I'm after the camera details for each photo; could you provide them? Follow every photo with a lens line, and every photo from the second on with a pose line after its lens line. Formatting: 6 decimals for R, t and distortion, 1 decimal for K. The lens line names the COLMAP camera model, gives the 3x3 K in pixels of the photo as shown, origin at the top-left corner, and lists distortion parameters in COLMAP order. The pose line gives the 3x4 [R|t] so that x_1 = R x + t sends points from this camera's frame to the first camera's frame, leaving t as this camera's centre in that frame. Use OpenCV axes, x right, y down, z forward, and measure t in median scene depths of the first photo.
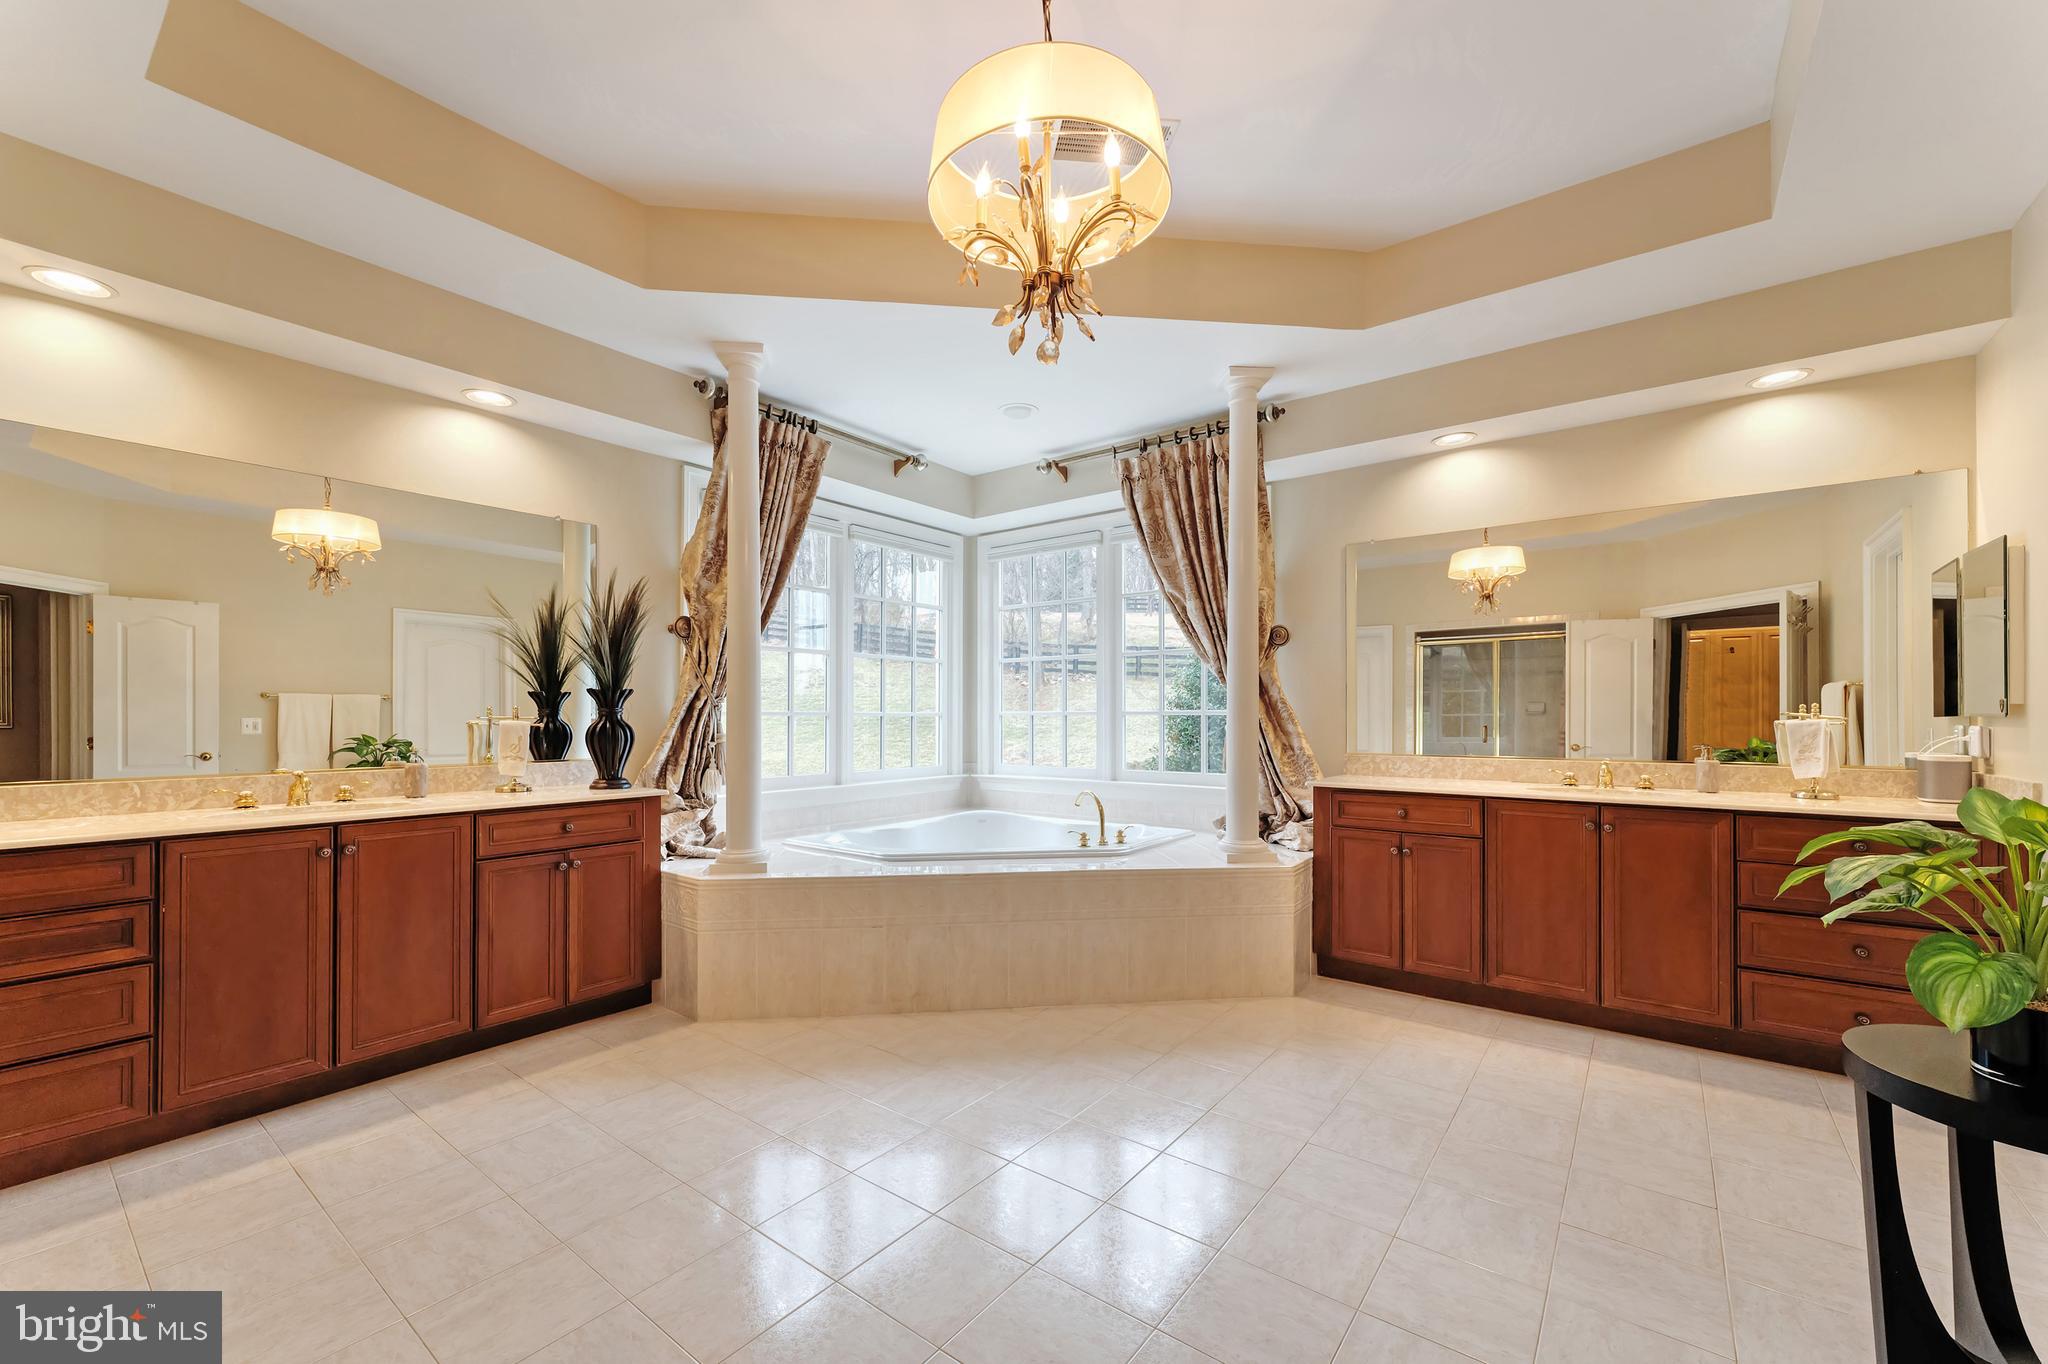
lens RADIAL K [[824.8, 0, 1030.8], [0, 824.8, 711.0], [0, 0, 1]] dist [0.000009, 0.000020]
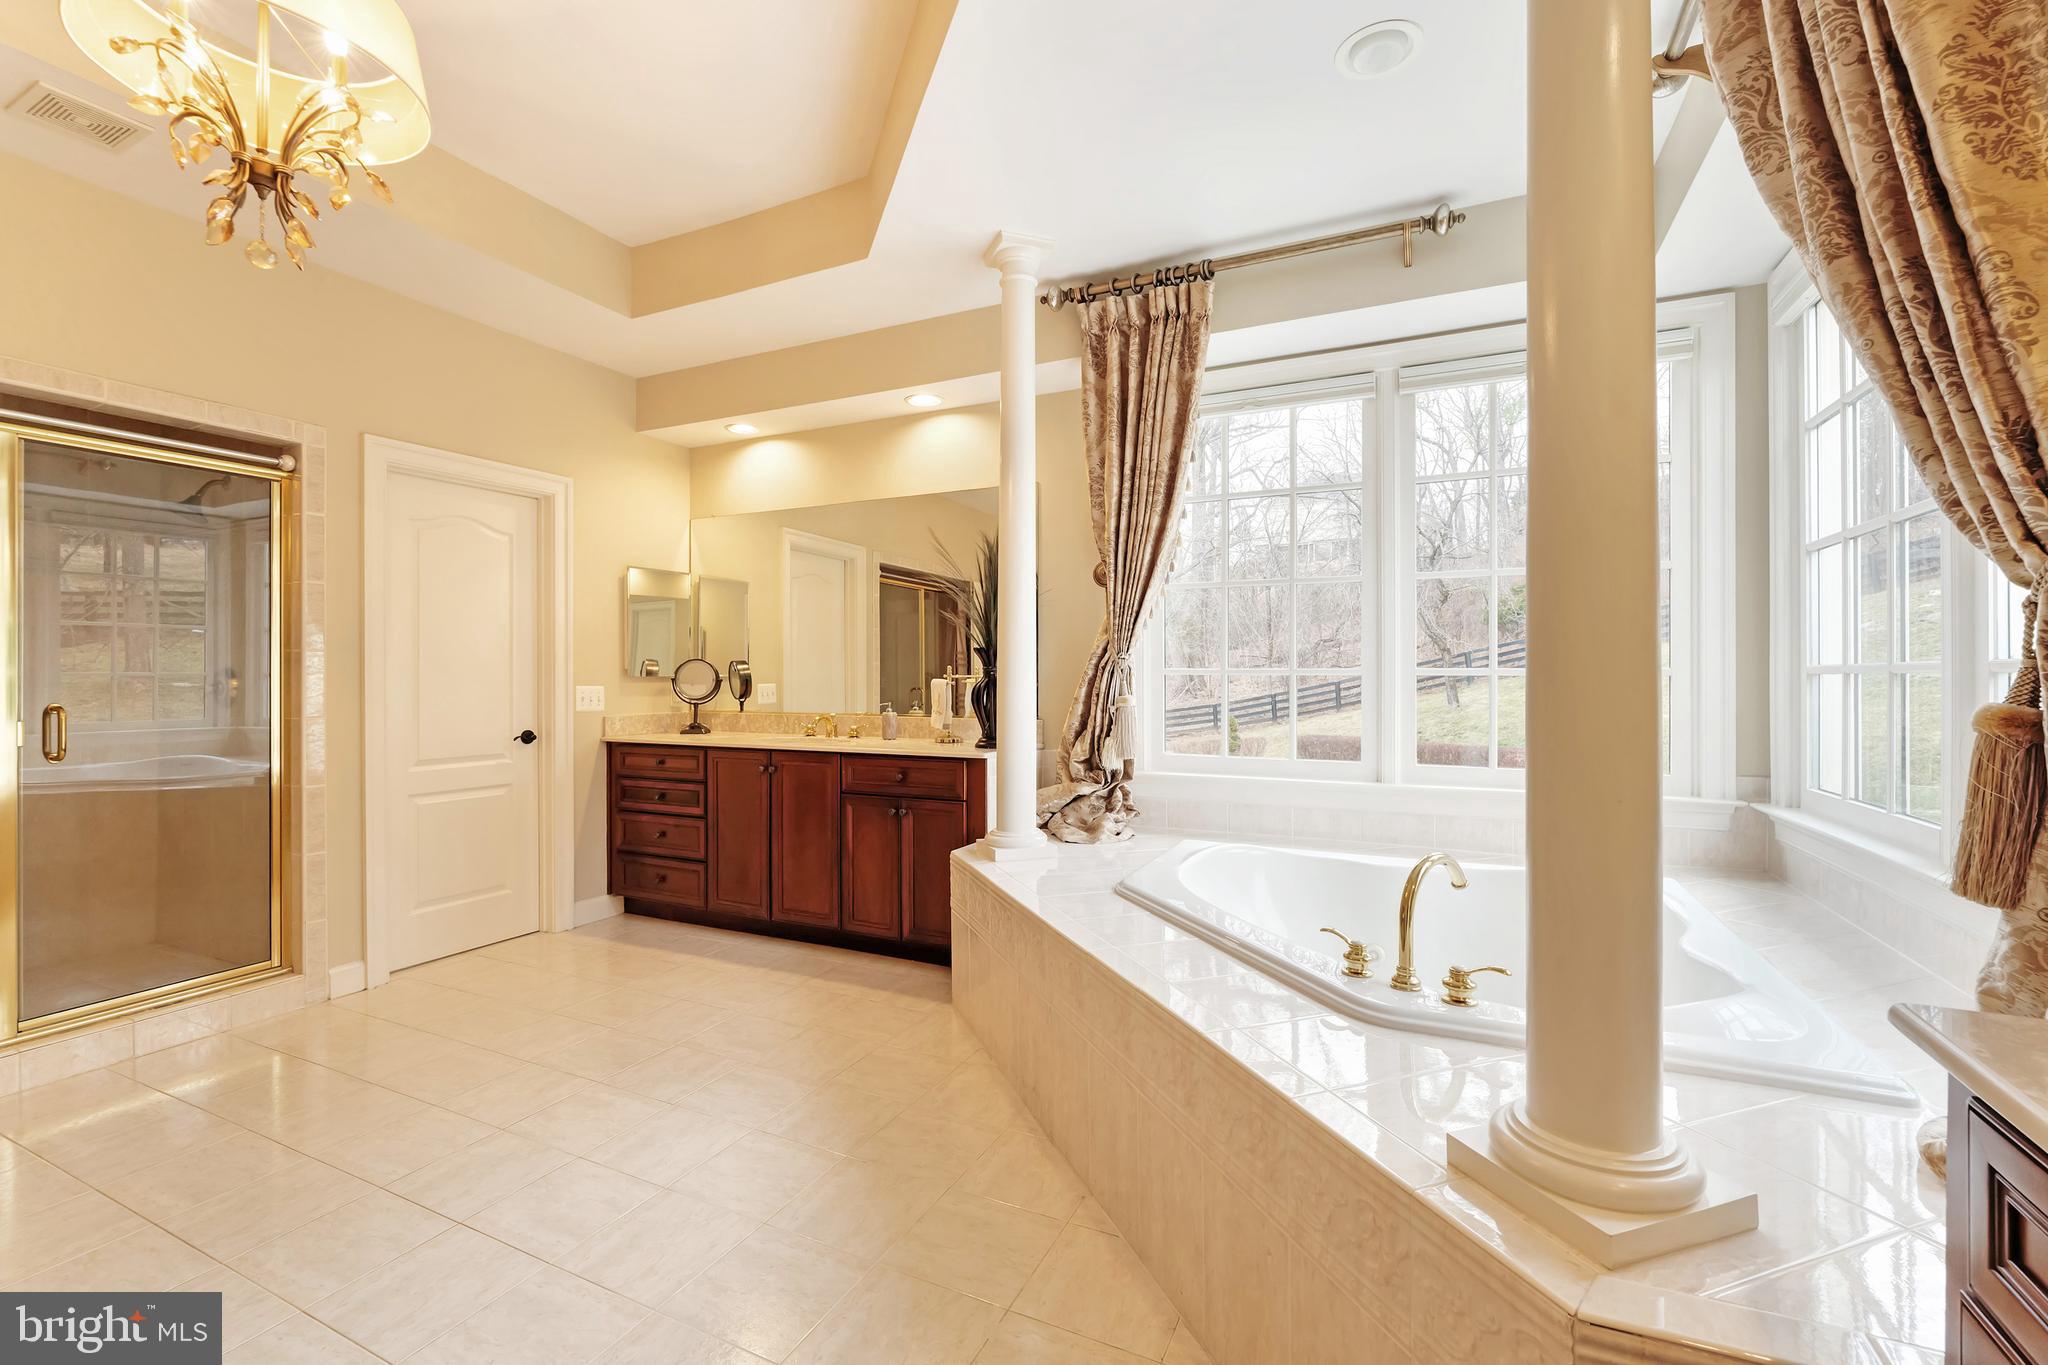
lens RADIAL K [[899.4, 0, 1017.0], [0, 899.4, 673.9], [0, 0, 1]] dist [0.000258, 0.000029]
pose [[0.187690, -0.001165, -0.982228, 0.656356], [0.001123, 0.999999, -0.000971, 0.007569], [0.982228, -0.000921, 0.187691, 0.965343]]
